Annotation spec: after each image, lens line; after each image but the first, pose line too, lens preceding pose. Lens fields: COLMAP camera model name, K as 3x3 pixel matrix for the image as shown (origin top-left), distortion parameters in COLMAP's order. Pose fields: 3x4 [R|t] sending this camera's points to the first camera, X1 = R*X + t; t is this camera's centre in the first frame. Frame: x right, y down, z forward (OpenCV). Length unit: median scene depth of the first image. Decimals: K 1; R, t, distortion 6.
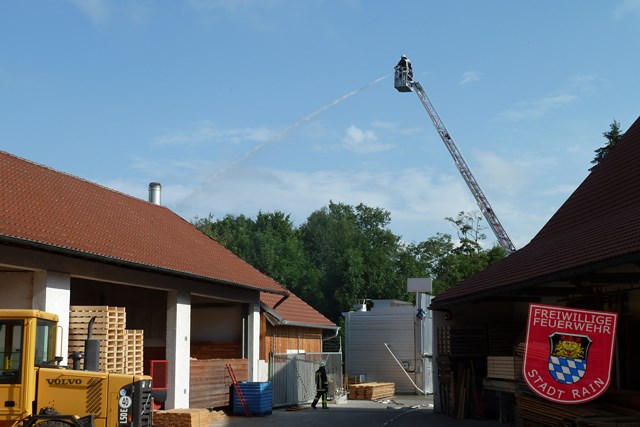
lens RADIAL K [[952.8, 0, 321.9], [0, 952.8, 215.8], [0, 0, 1]] dist [-0.023439, 0.000000]
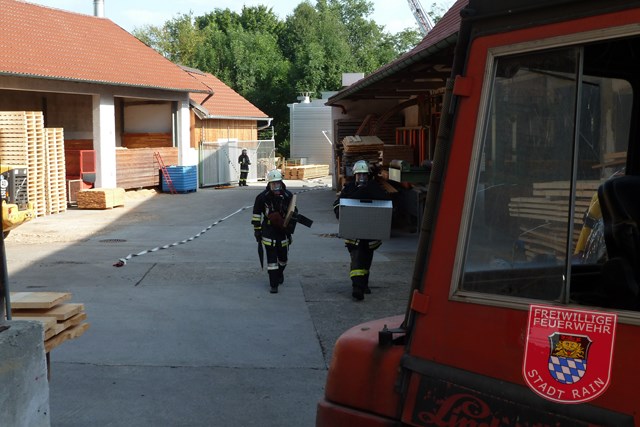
lens RADIAL K [[952.8, 0, 317.6], [0, 952.8, 212.8], [0, 0, 1]] dist [-0.023439, 0.000000]
pose [[0.998815, -0.001904, -0.048625, 0.151496], [0.012803, 0.974312, 0.224838, -0.036719], [0.046948, -0.225194, 0.973182, -0.181392]]
